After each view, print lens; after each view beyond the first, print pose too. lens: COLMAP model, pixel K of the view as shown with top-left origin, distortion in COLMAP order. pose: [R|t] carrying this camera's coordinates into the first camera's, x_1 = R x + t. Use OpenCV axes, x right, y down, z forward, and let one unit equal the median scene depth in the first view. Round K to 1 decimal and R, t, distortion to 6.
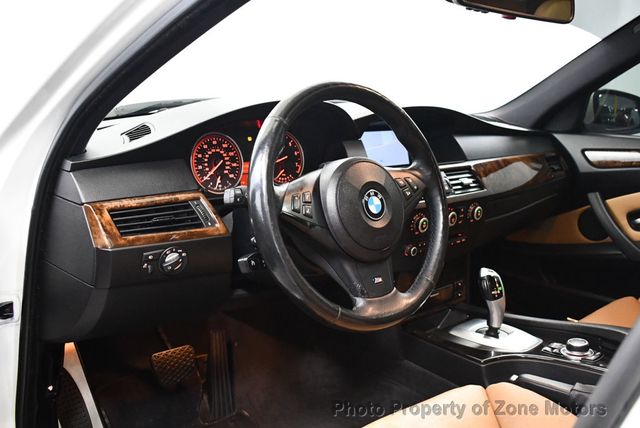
lens RADIAL K [[666.0, 0, 324.8], [0, 666.0, 214.1], [0, 0, 1]] dist [-0.097483, 0.000000]
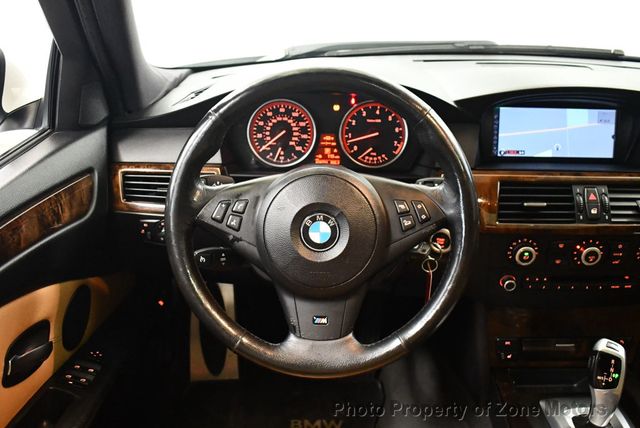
lens RADIAL K [[666.0, 0, 320.2], [0, 666.0, 210.7], [0, 0, 1]] dist [-0.097483, 0.000000]
pose [[0.722192, 0.243488, -0.647419, 0.490494], [-0.128841, 0.966966, 0.219945, -0.179744], [0.679587, -0.075428, 0.729707, 0.355965]]
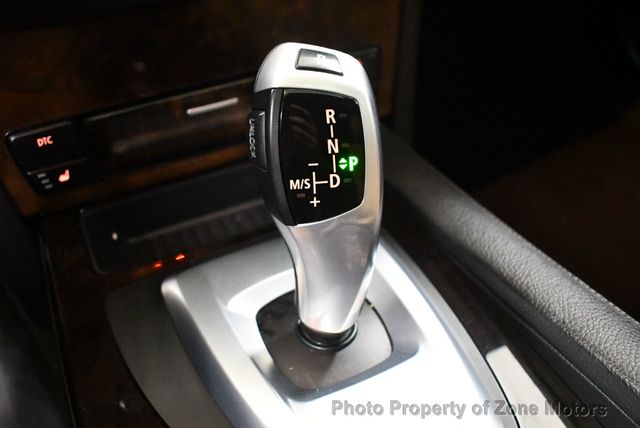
lens RADIAL K [[689.6, 0, 319.4], [0, 689.6, 213.9], [0, 0, 1]] dist [-0.101061, 0.000000]
pose [[0.945101, 0.166893, -0.280946, 0.354199], [-0.018109, 0.885172, 0.464911, 0.037397], [0.326276, -0.434300, 0.839600, 0.924976]]
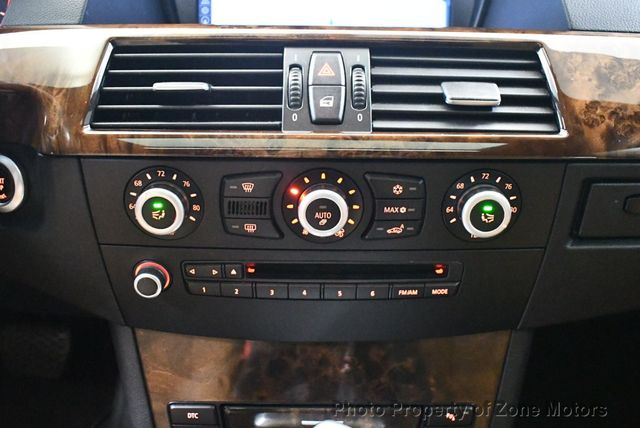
lens RADIAL K [[666.0, 0, 321.4], [0, 666.0, 211.4], [0, 0, 1]] dist [-0.097483, 0.000000]
pose [[0.710090, 0.206631, -0.673109, 0.448803], [-0.124671, 0.977763, 0.168633, -0.048673], [0.692986, -0.035828, 0.720061, 0.923351]]
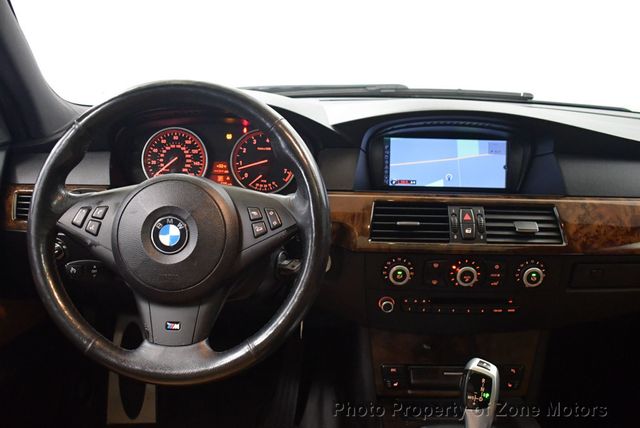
lens RADIAL K [[666.0, 0, 320.7], [0, 666.0, 211.3], [0, 0, 1]] dist [-0.097483, 0.000000]
pose [[0.718215, 0.166660, -0.675568, 0.628647], [-0.139127, 0.985683, 0.095254, -0.121946], [0.681771, 0.025577, 0.731119, 0.450374]]
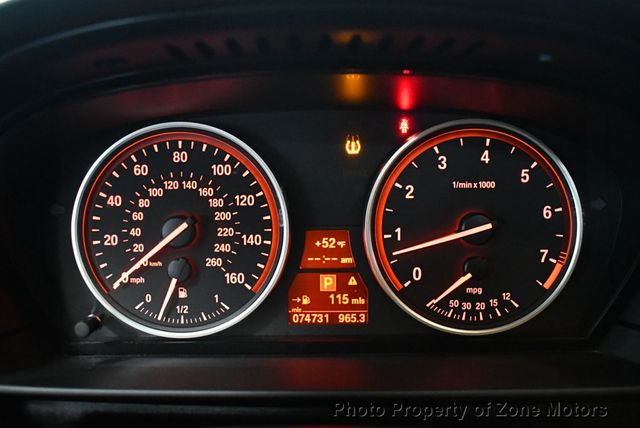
lens RADIAL K [[666.0, 0, 316.9], [0, 666.0, 212.2], [0, 0, 1]] dist [-0.097483, 0.000000]
pose [[0.716406, 0.146421, -0.682146, 0.073492], [-0.107040, 0.989221, 0.099917, -0.118080], [0.689423, 0.001436, 0.724357, 0.825330]]
